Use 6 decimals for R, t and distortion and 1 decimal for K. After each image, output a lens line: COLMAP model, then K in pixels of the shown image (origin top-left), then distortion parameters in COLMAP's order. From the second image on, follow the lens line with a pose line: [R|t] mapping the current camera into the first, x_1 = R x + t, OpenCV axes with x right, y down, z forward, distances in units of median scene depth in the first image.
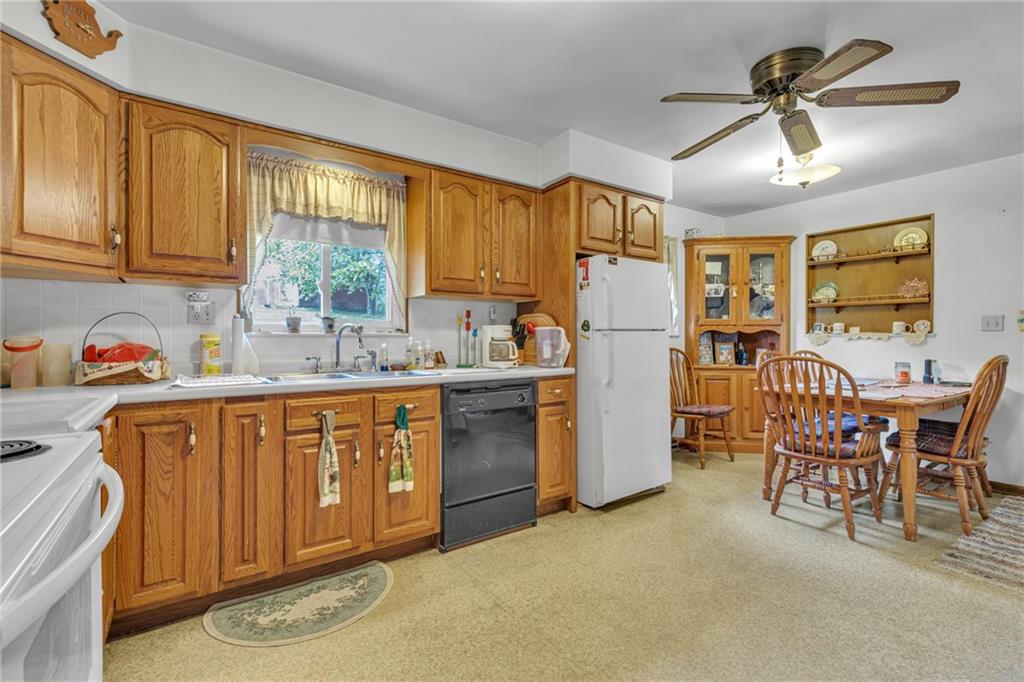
lens RADIAL K [[462.2, 0, 520.7], [0, 462.2, 337.5], [0, 0, 1]] dist [0.004329, 0.000240]
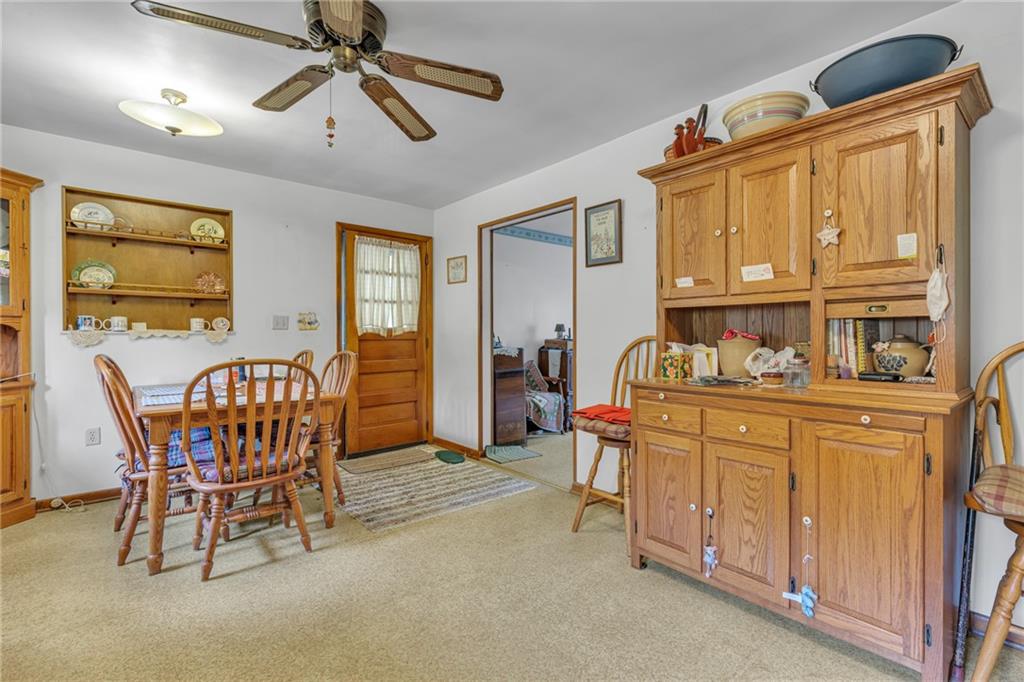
lens RADIAL K [[495.7, 0, 513.3], [0, 495.7, 336.8], [0, 0, 1]] dist [0.017376, 0.000275]
pose [[-0.110737, -0.003419, 0.993844, -0.274511], [0.002259, 0.999991, 0.003692, 0.000265], [-0.993847, 0.002654, -0.110728, 0.587872]]
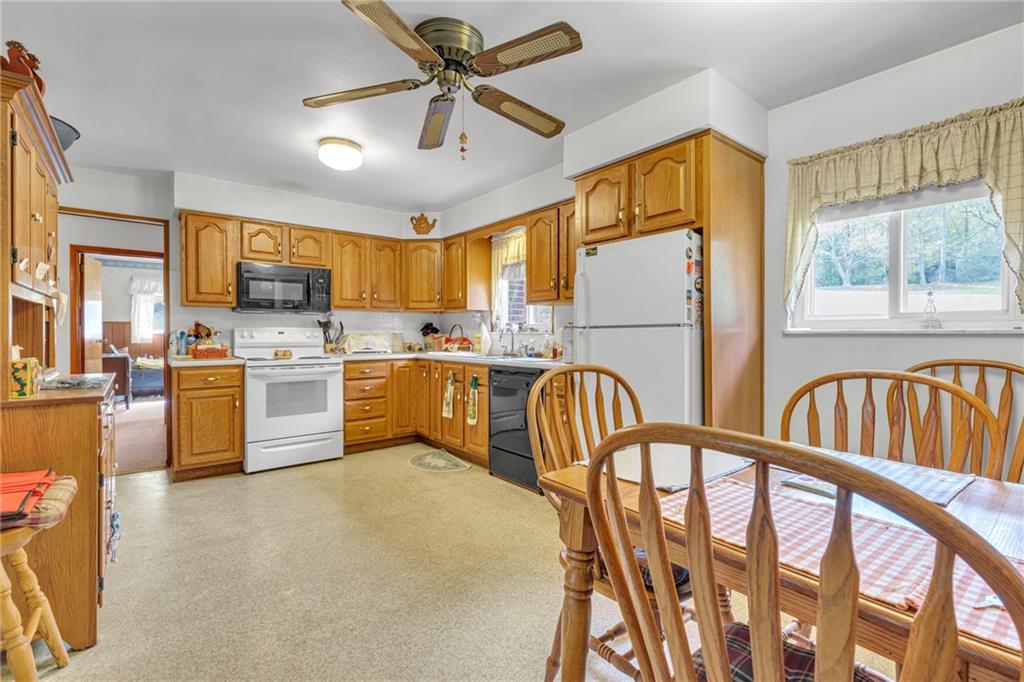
lens RADIAL K [[462.2, 0, 520.7], [0, 462.2, 337.5], [0, 0, 1]] dist [0.004329, 0.000240]
pose [[0.072799, 0.007005, -0.997322, 1.108884], [0.000577, 0.999975, 0.007066, -0.002588], [0.997346, -0.001089, 0.072793, 0.796489]]
